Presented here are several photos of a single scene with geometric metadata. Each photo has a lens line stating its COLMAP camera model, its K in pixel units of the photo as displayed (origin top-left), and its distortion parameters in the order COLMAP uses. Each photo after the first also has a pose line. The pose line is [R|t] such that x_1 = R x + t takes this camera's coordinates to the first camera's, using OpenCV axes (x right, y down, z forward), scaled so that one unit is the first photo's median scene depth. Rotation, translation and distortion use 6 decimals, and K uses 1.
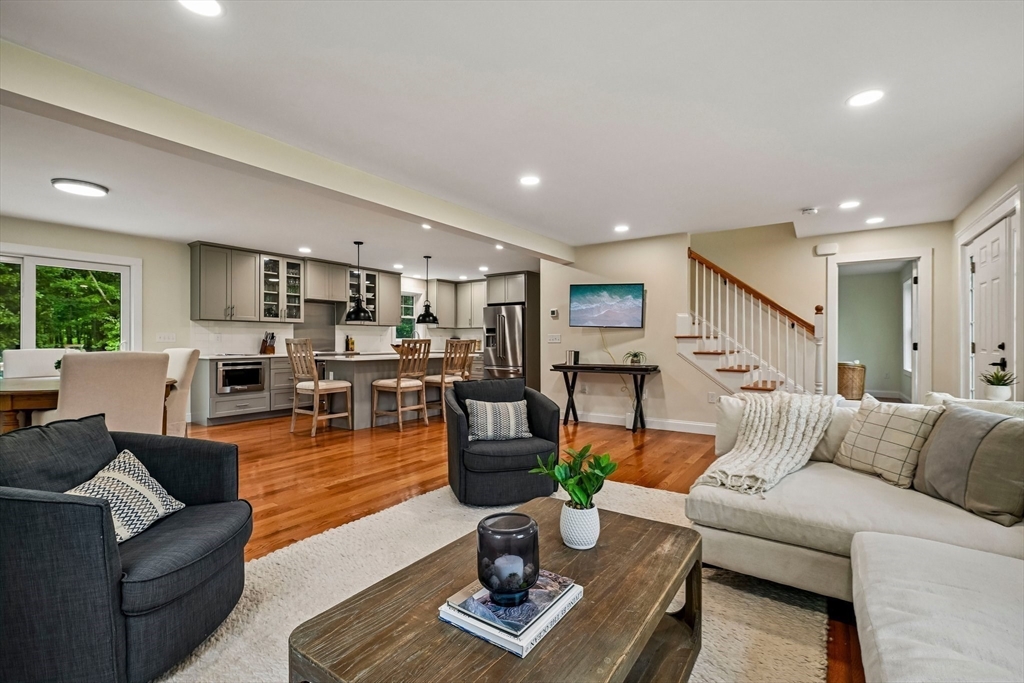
lens RADIAL K [[457.2, 0, 512.0], [0, 457.2, 341.5], [0, 0, 1]] dist [0.000772, 0.000210]
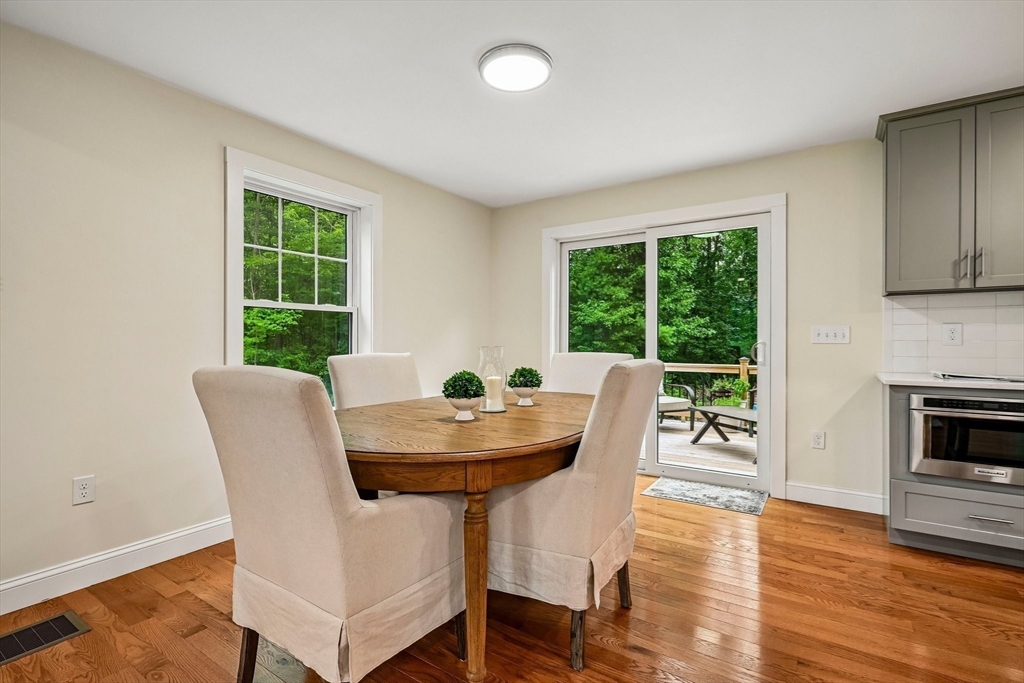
lens RADIAL K [[480.4, 0, 512.0], [0, 480.4, 341.5], [0, 0, 1]] dist [-0.000475, -0.000115]
pose [[0.010584, 0.002816, -0.999940, -0.222303], [-0.004328, 0.999987, 0.002770, -0.000655], [0.999935, 0.004298, 0.010596, 0.639418]]
